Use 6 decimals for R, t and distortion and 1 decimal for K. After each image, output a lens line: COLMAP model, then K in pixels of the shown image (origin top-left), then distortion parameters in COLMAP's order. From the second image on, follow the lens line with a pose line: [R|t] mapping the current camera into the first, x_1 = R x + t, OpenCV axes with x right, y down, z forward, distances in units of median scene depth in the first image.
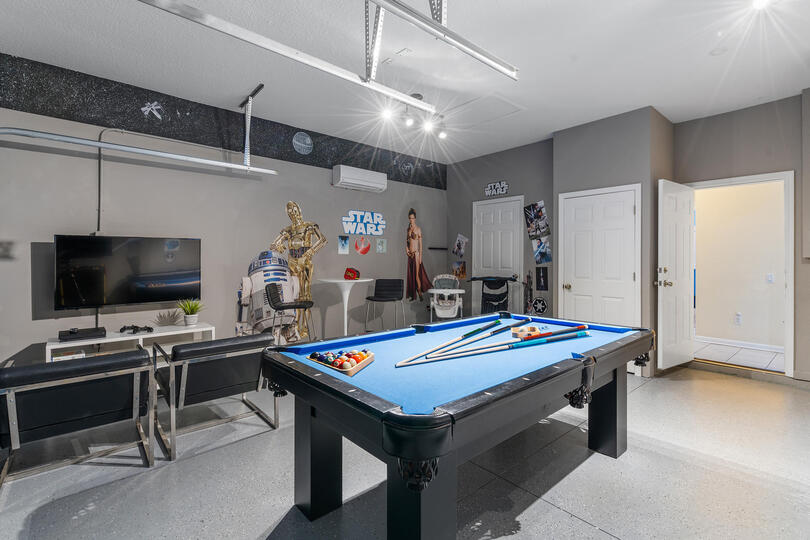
lens RADIAL K [[381.7, 0, 405.0], [0, 381.7, 270.0], [0, 0, 1]] dist [-0.001254, -0.000138]
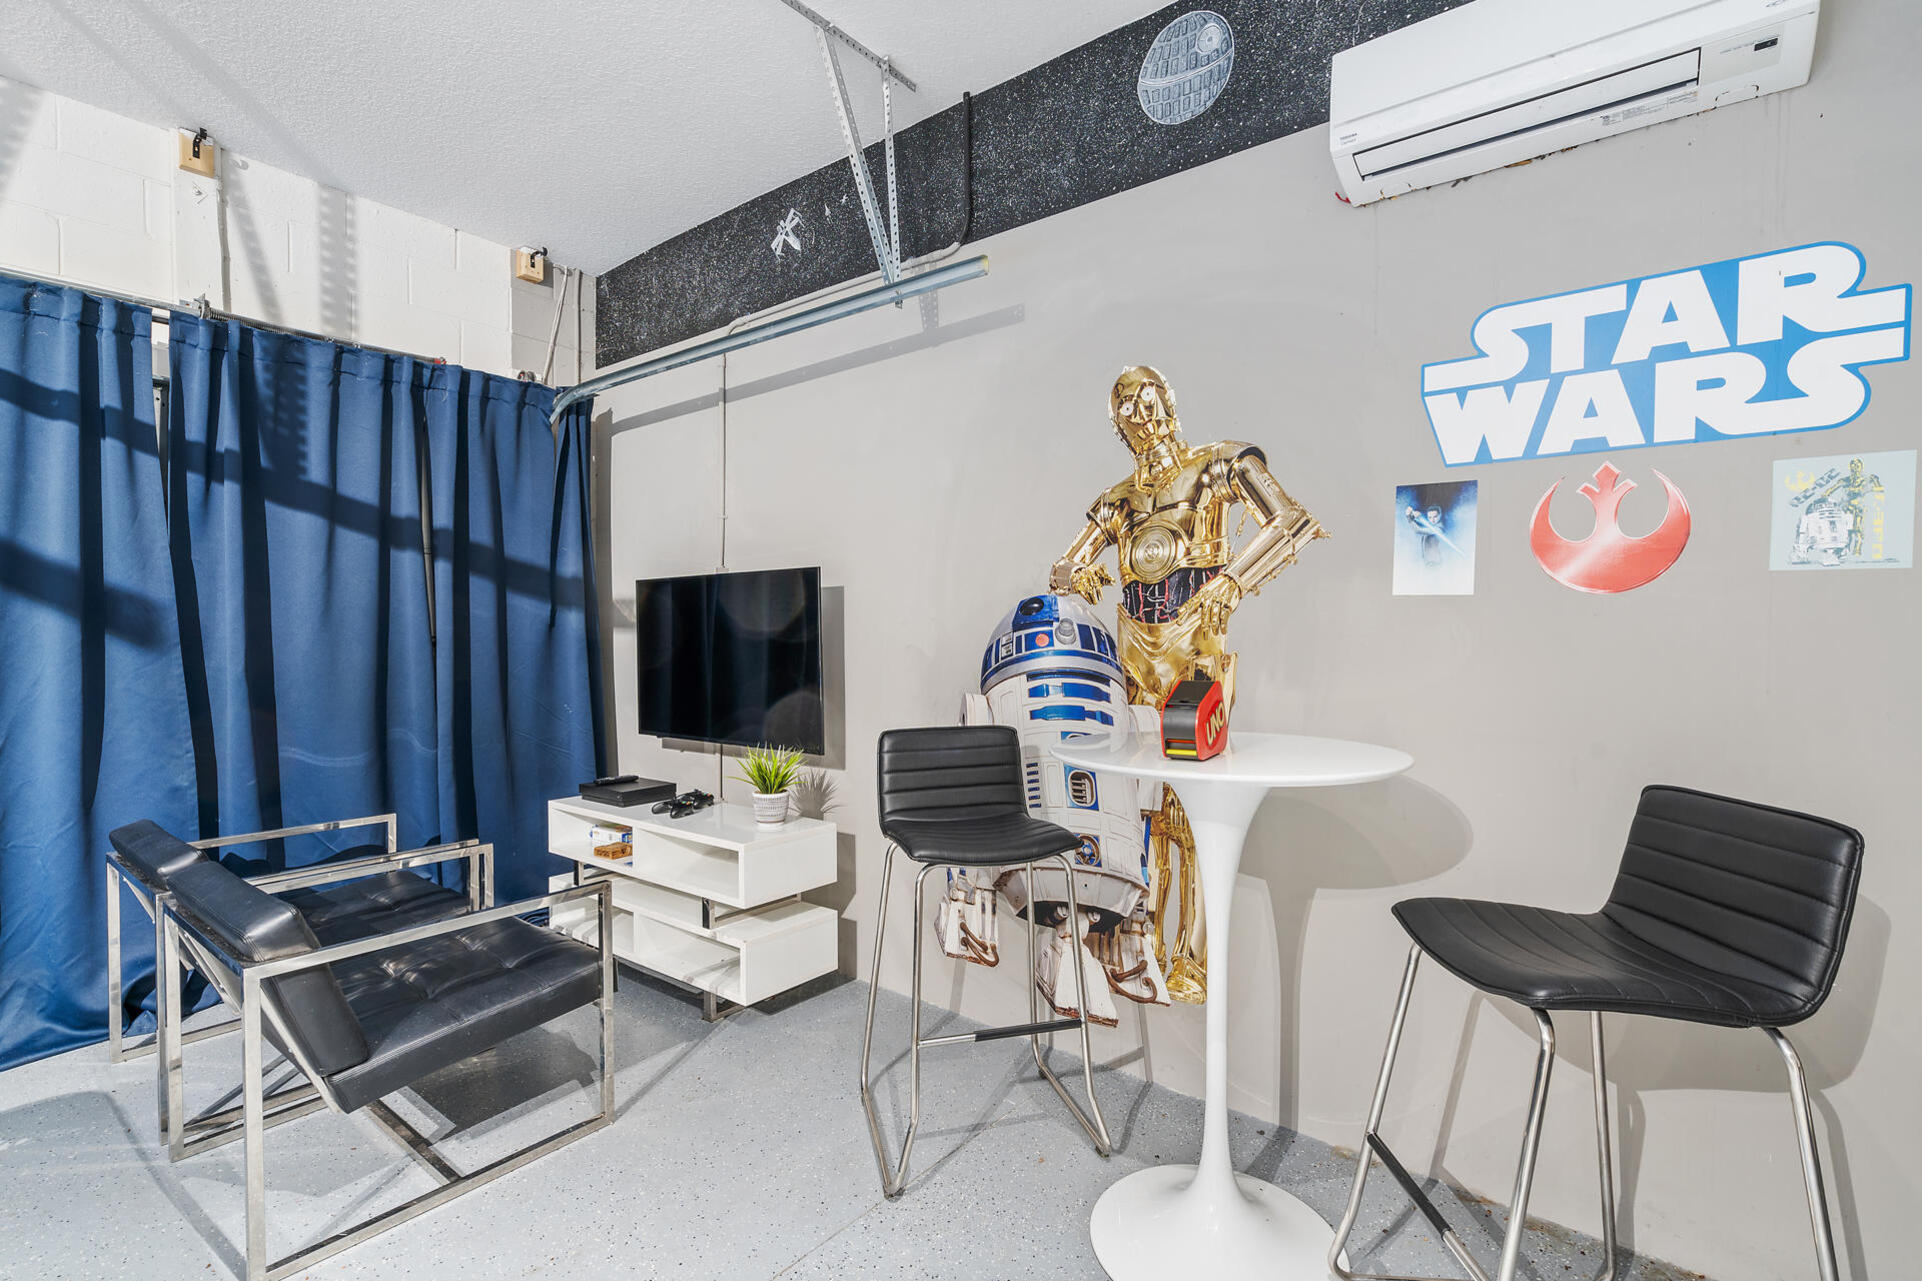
lens RADIAL K [[905.8, 0, 961.0], [0, 905.8, 640.5], [0, 0, 1]] dist [-0.001254, -0.000138]
pose [[0.164659, 0.017335, -0.986198, 0.205016], [-0.018818, 0.999719, 0.014431, -0.026533], [0.986171, 0.016182, 0.164939, 0.810263]]
